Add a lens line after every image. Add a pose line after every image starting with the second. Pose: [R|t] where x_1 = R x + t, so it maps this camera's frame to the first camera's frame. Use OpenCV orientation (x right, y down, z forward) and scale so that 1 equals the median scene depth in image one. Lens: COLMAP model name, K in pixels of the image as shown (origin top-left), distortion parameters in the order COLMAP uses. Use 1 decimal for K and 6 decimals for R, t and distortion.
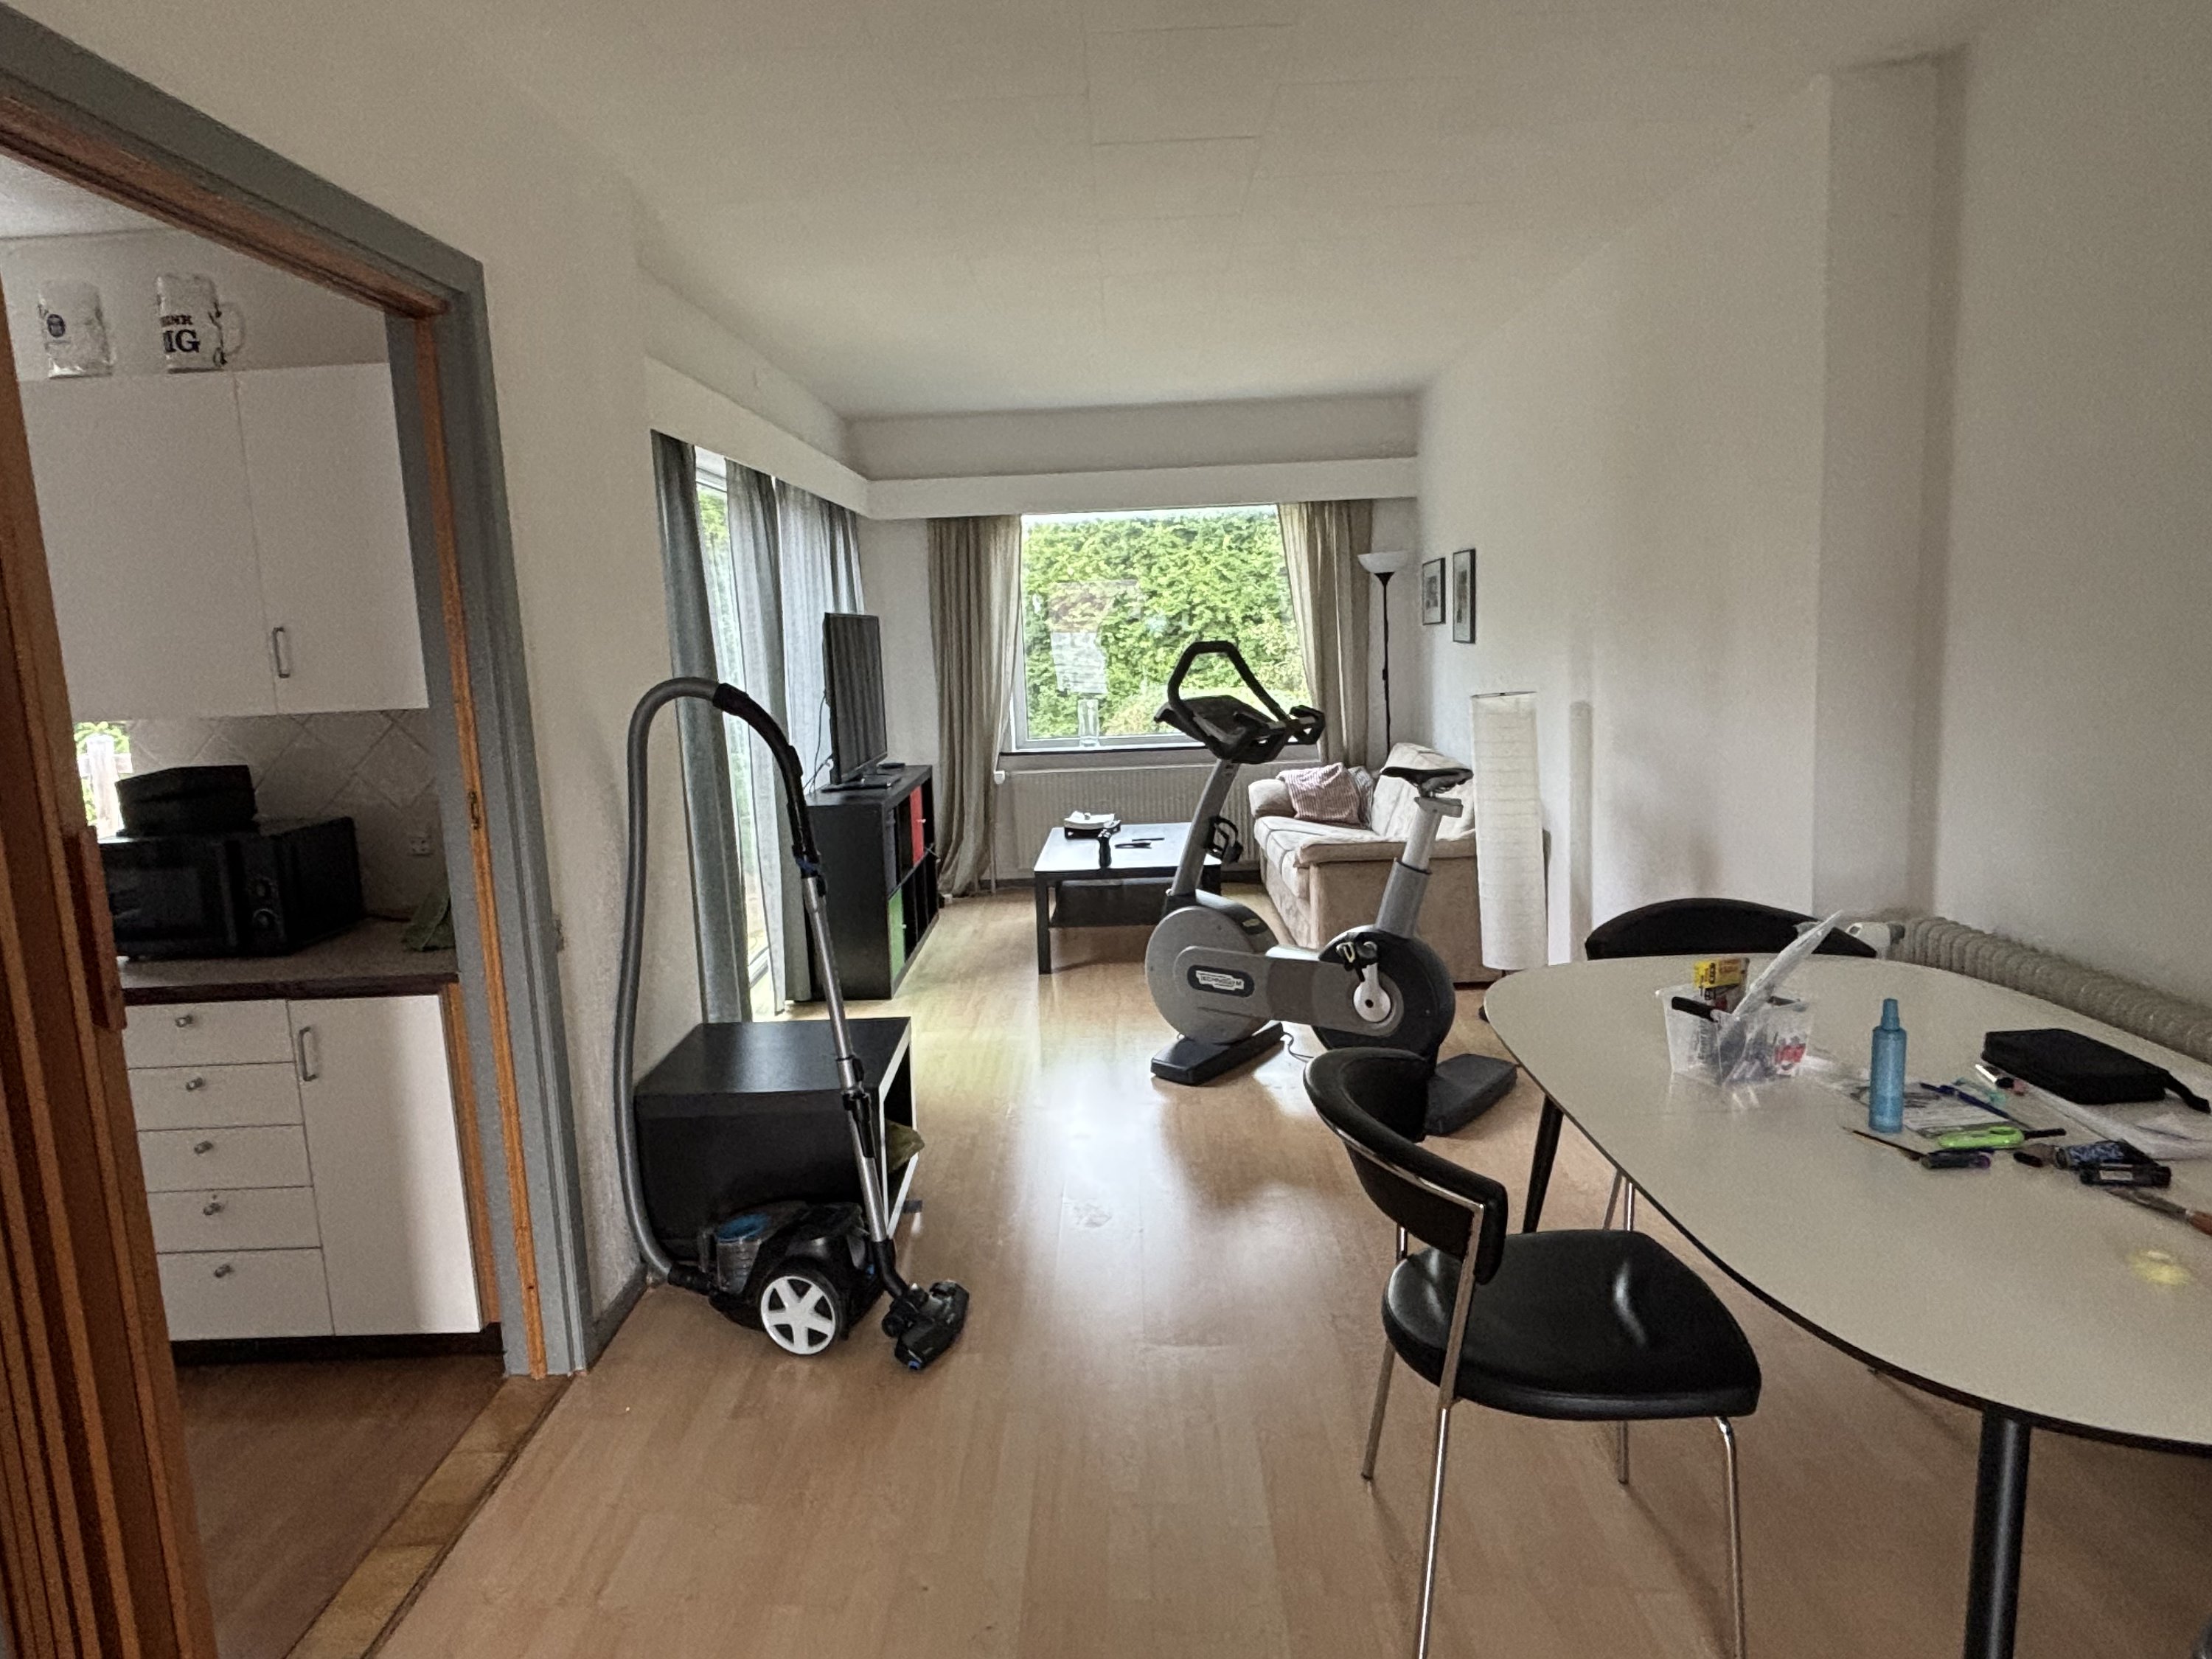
lens RADIAL K [[1364.2, 0, 1100.7], [0, 1364.2, 831.7], [0, 0, 1]] dist [0.048454, 0.000046]
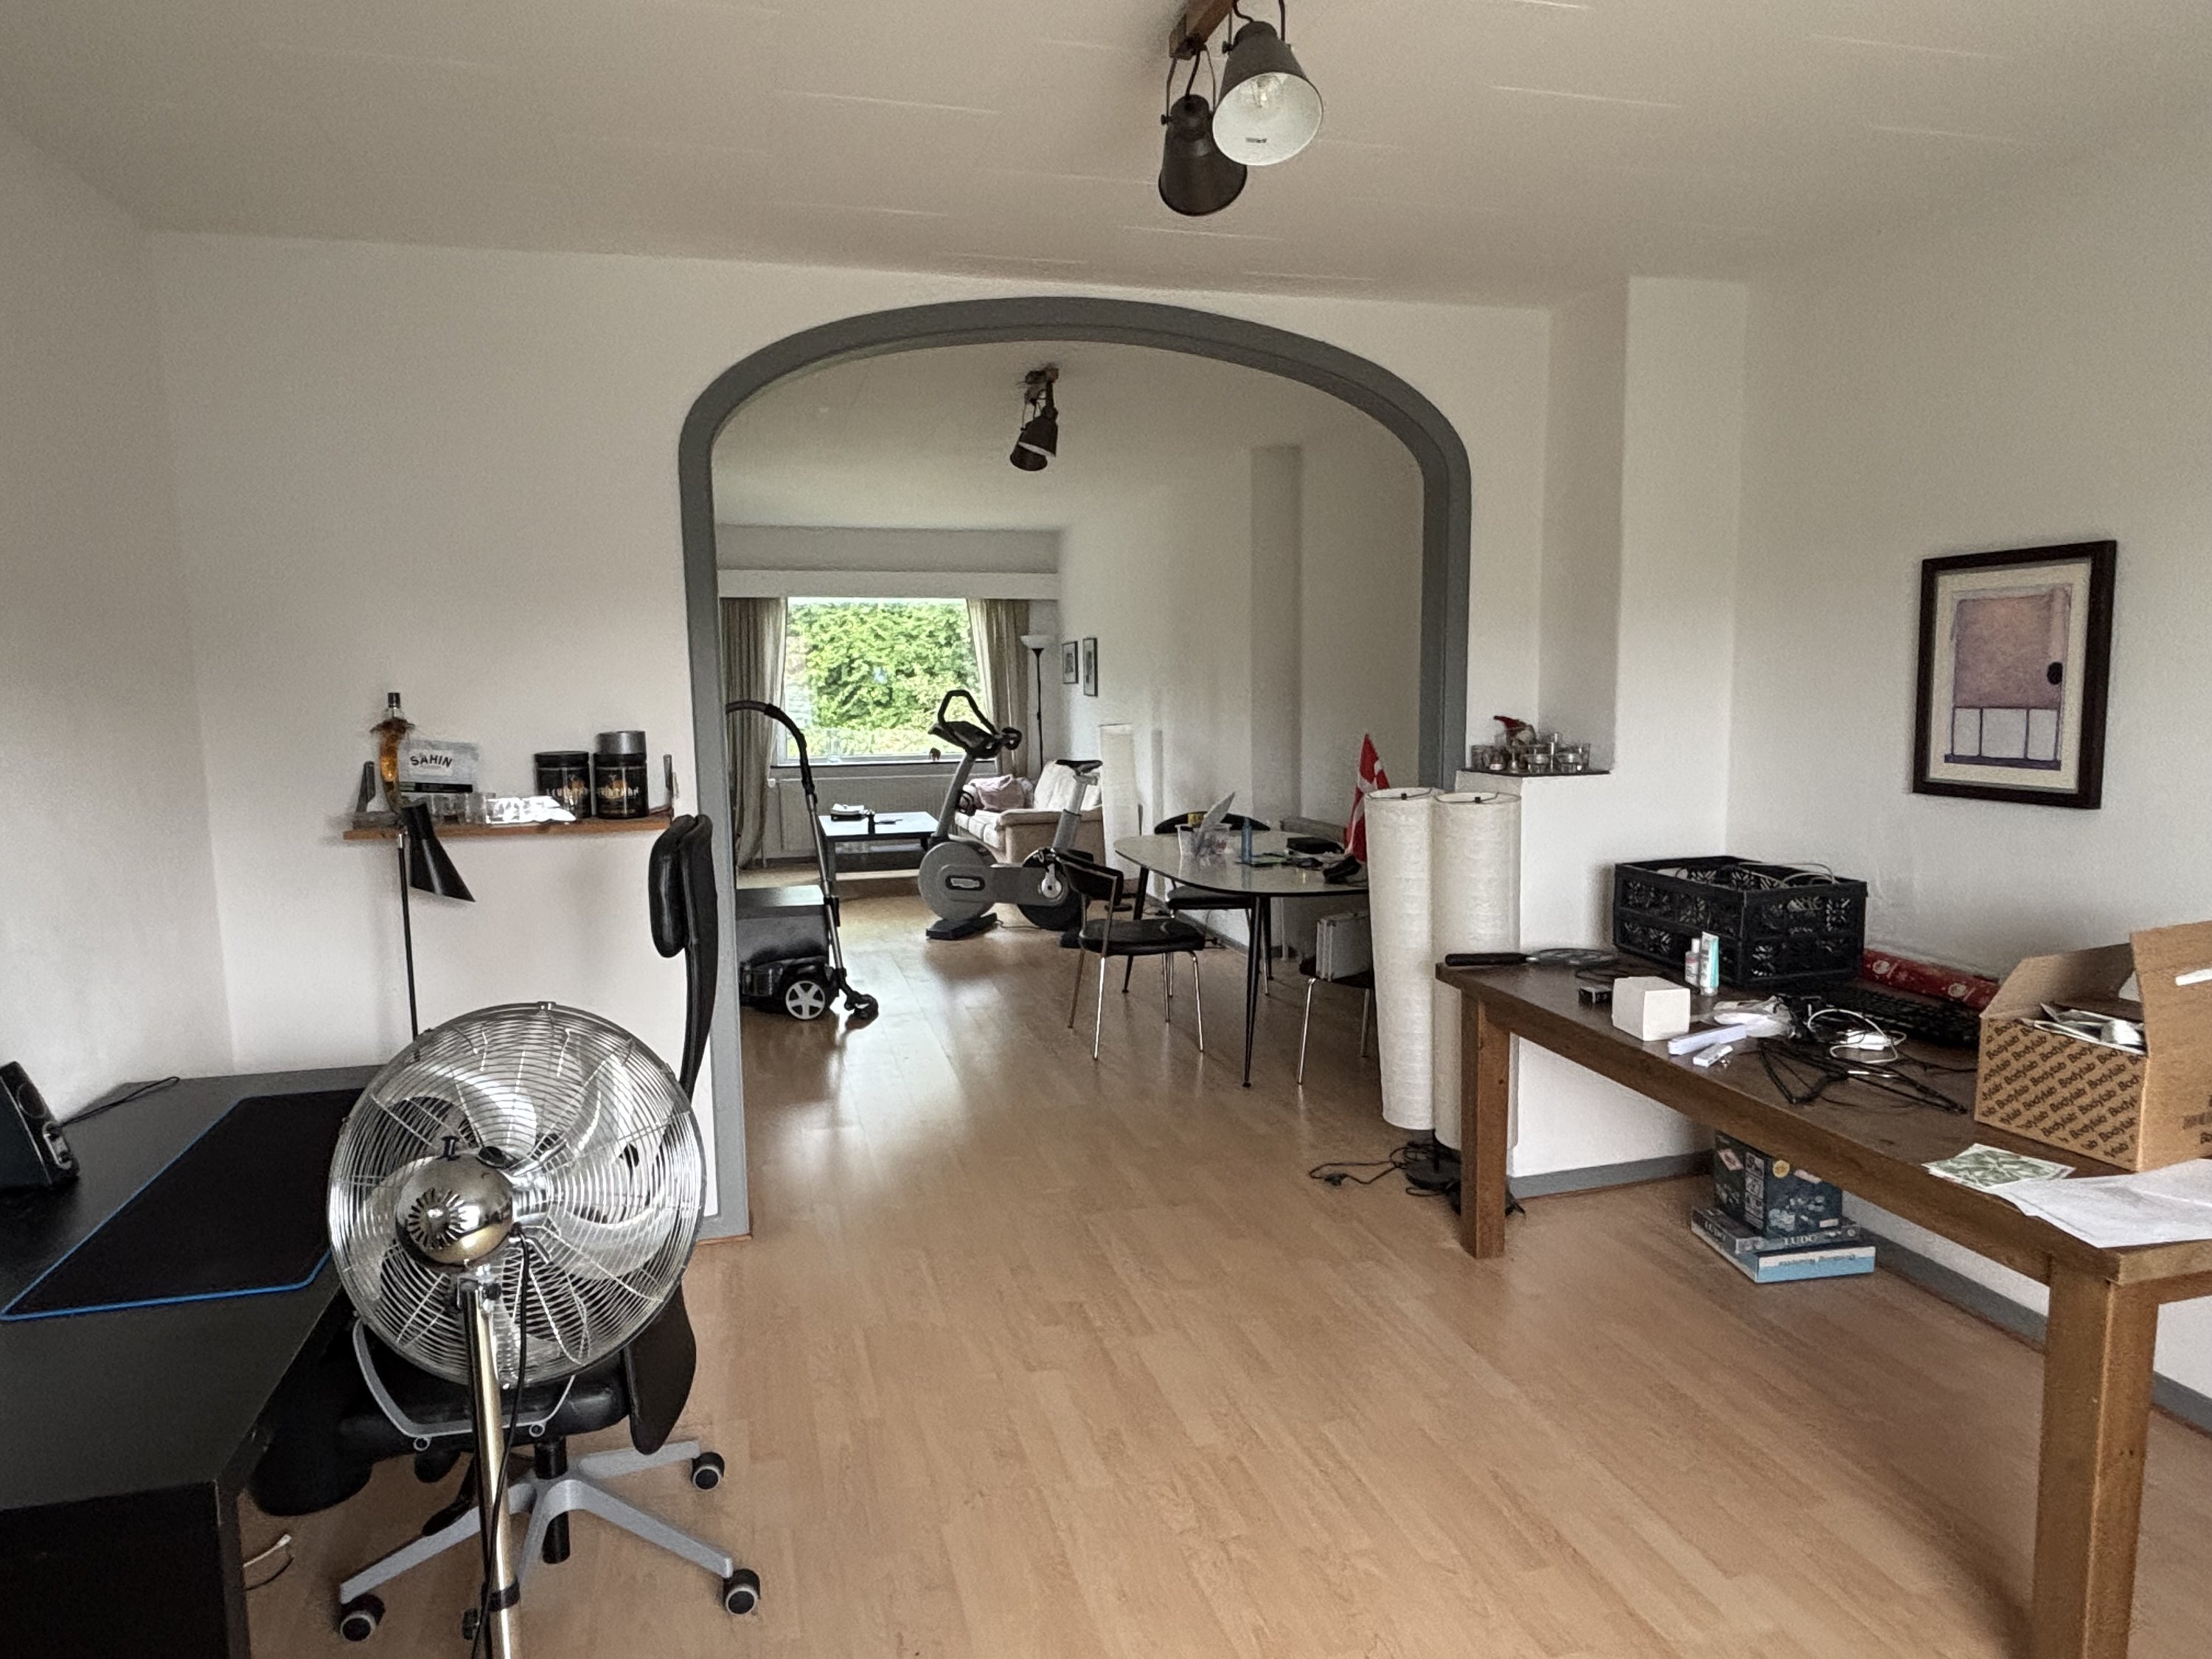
lens RADIAL K [[1364.2, 0, 1104.4], [0, 1364.2, 827.6], [0, 0, 1]] dist [0.048454, 0.000046]
pose [[0.960635, -0.002463, 0.277803, -0.157631], [0.013743, 0.999158, -0.038665, 0.074959], [-0.277474, 0.040961, 0.959860, -0.510186]]
